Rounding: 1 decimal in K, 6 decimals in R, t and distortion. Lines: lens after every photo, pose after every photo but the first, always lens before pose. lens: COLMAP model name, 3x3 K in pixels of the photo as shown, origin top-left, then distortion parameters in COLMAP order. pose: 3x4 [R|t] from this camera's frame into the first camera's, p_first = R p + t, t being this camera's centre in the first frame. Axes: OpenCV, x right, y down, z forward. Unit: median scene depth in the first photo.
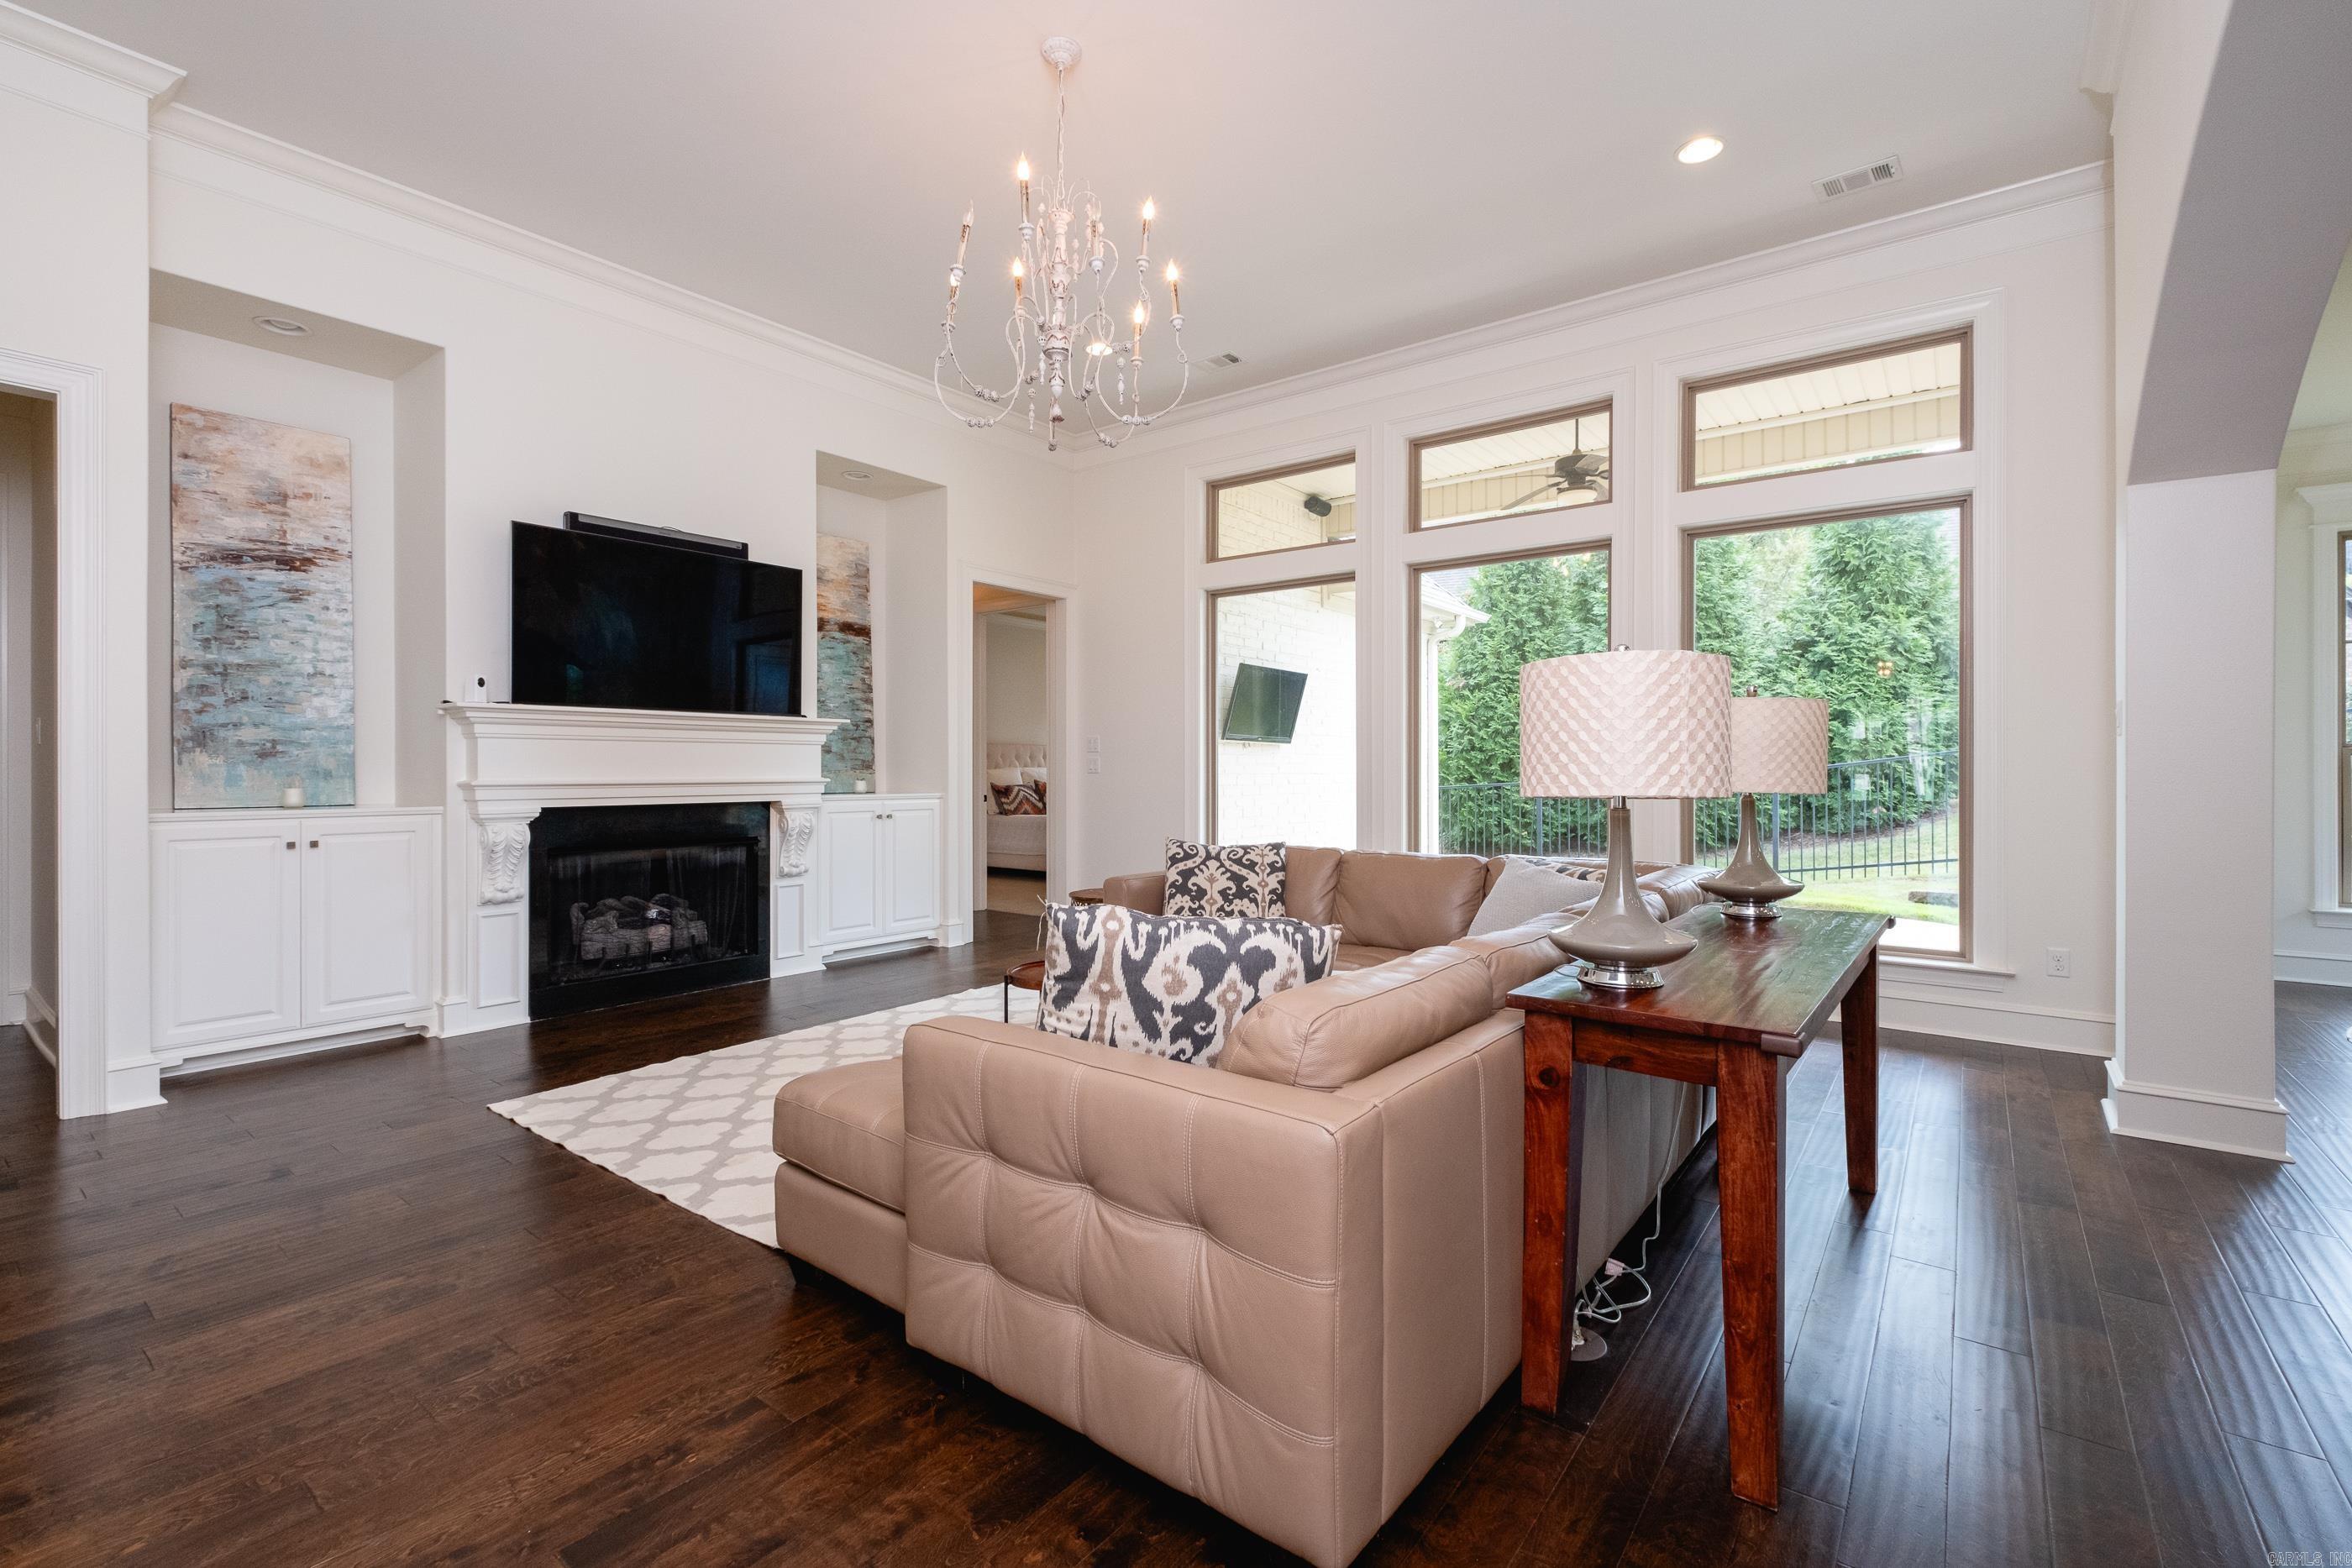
lens RADIAL K [[1020.3, 0, 1174.0], [0, 1020.3, 783.9], [0, 0, 1]] dist [0.008682, -0.003674]
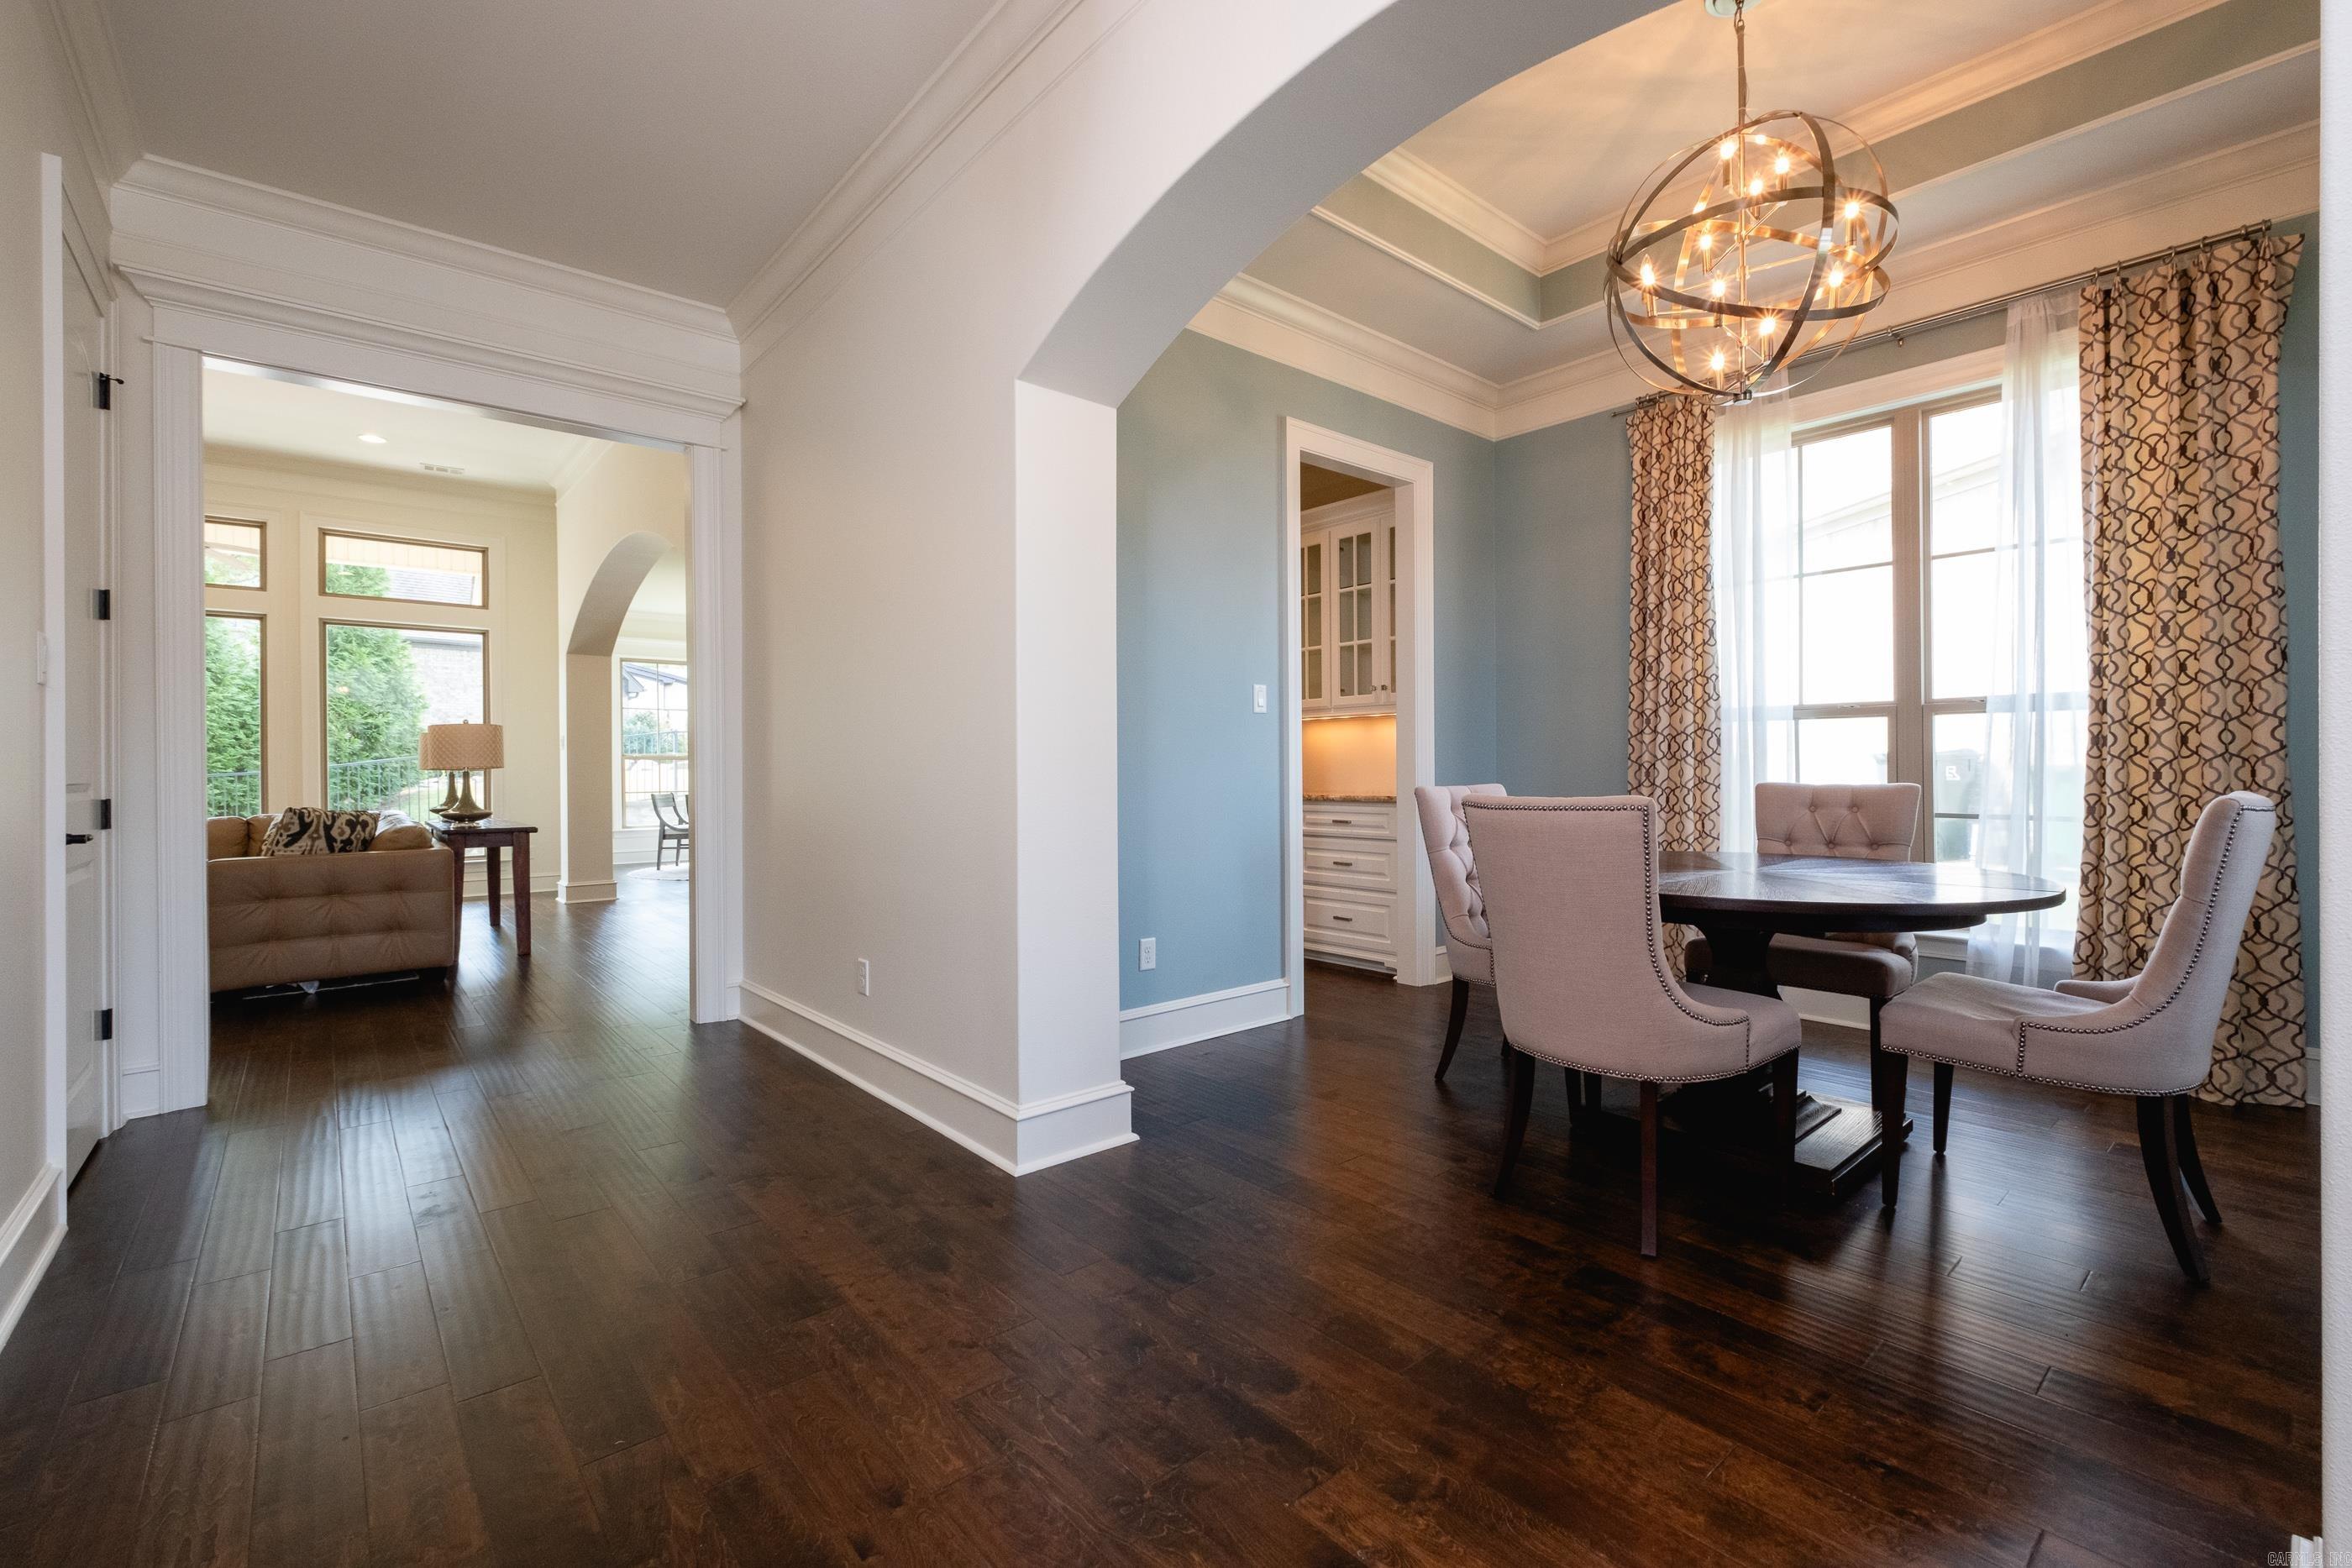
lens RADIAL K [[1100.2, 0, 1198.1], [0, 1100.2, 771.2], [0, 0, 1]] dist [0.006097, 0.001521]
pose [[0.221604, -0.002091, 0.975134, -0.993121], [0.023493, 0.999719, -0.003195, 0.035361], [-0.974854, 0.023617, 0.221591, -0.815810]]
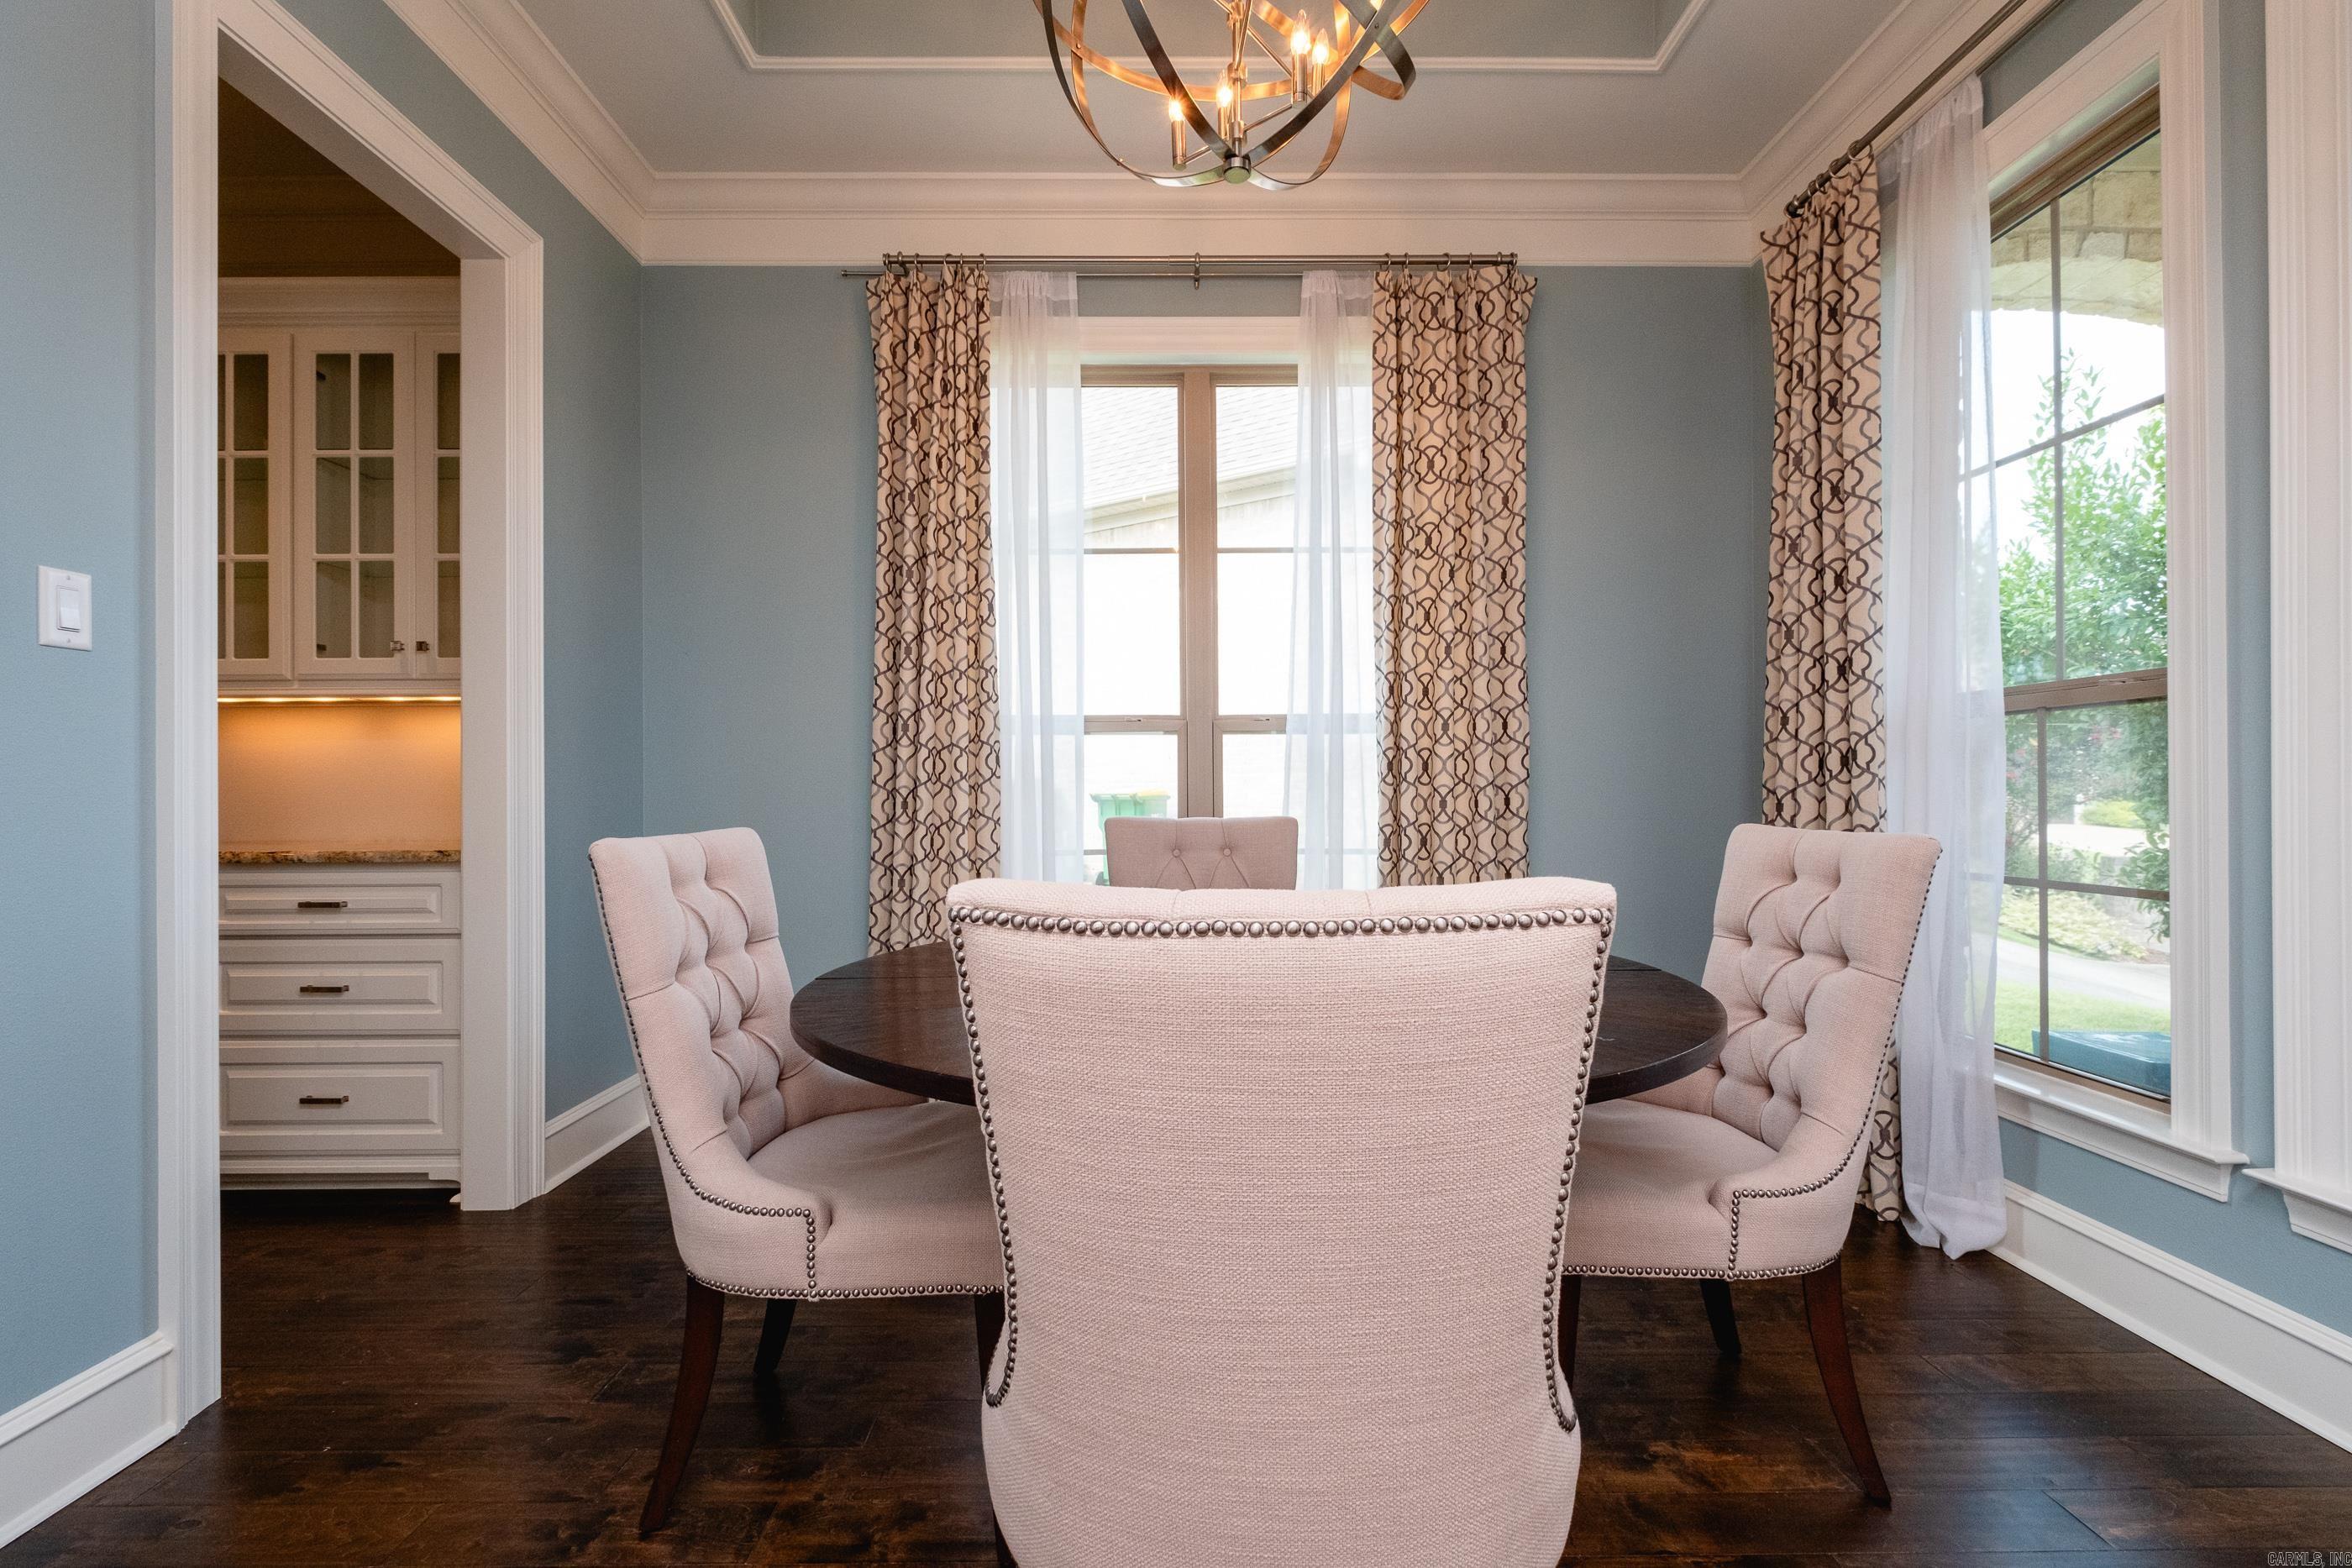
lens RADIAL K [[1020.3, 0, 1162.3], [0, 1020.3, 789.8], [0, 0, 1]] dist [0.008682, -0.003674]
pose [[-0.576755, 0.007395, 0.816884, -0.478974], [0.019438, 0.999800, 0.004673, 0.035251], [-0.816686, 0.018573, -0.576784, -0.750040]]
